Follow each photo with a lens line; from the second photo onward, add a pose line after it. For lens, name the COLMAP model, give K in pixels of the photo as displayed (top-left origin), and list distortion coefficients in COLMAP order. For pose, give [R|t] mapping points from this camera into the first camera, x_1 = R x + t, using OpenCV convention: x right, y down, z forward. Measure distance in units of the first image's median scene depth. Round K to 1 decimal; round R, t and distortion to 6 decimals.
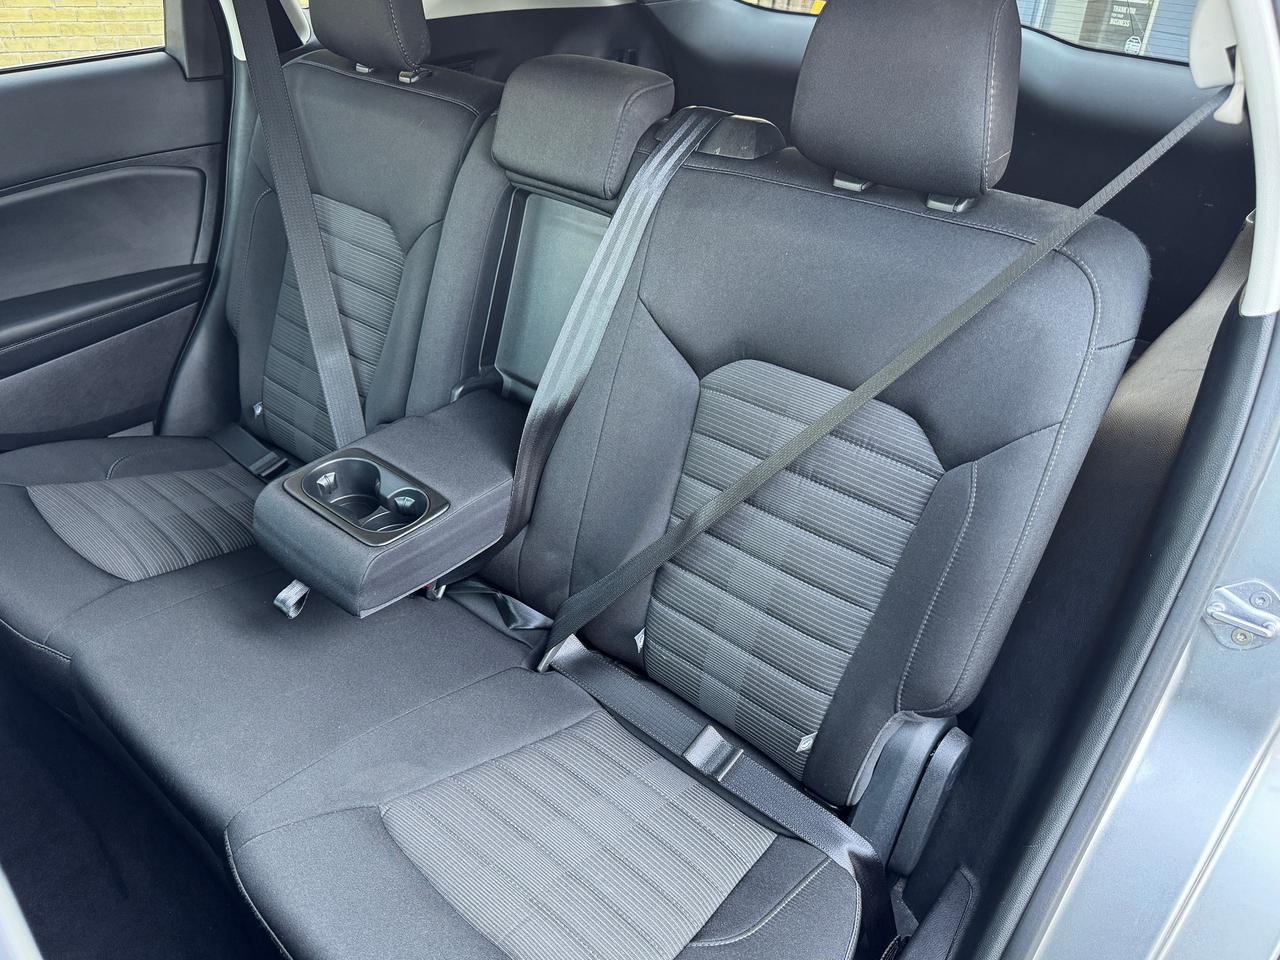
lens RADIAL K [[922.8, 0, 639.6], [0, 922.8, 482.1], [0, 0, 1]] dist [0.002444, -0.004454]
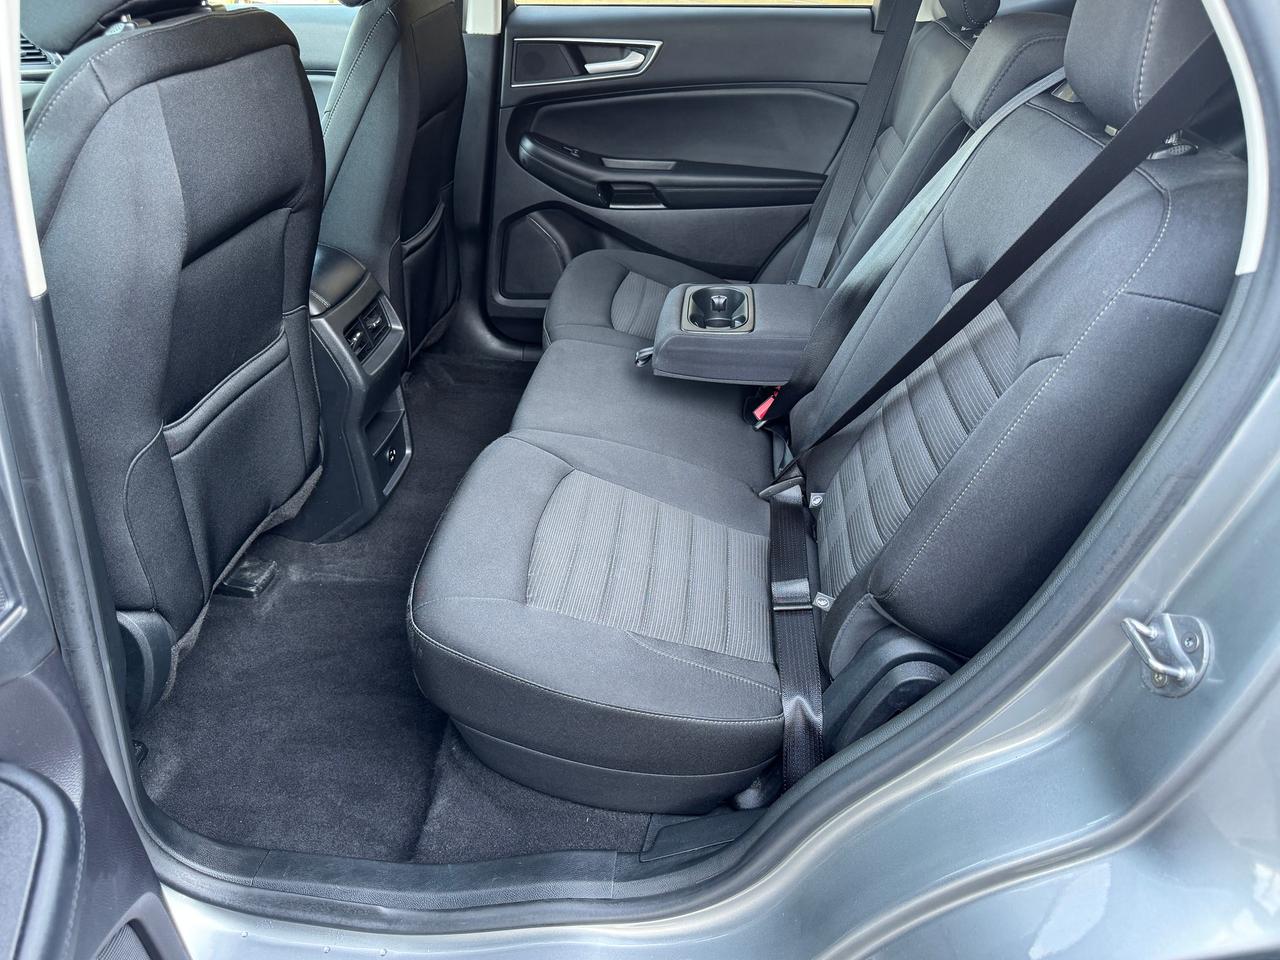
lens RADIAL K [[922.8, 0, 638.0], [0, 922.8, 478.9], [0, 0, 1]] dist [0.002444, -0.004454]
pose [[0.577341, 0.427641, -0.695557, 0.666339], [-0.454978, 0.875857, 0.160842, 0.068964], [0.677991, 0.223602, 0.700236, 0.034084]]
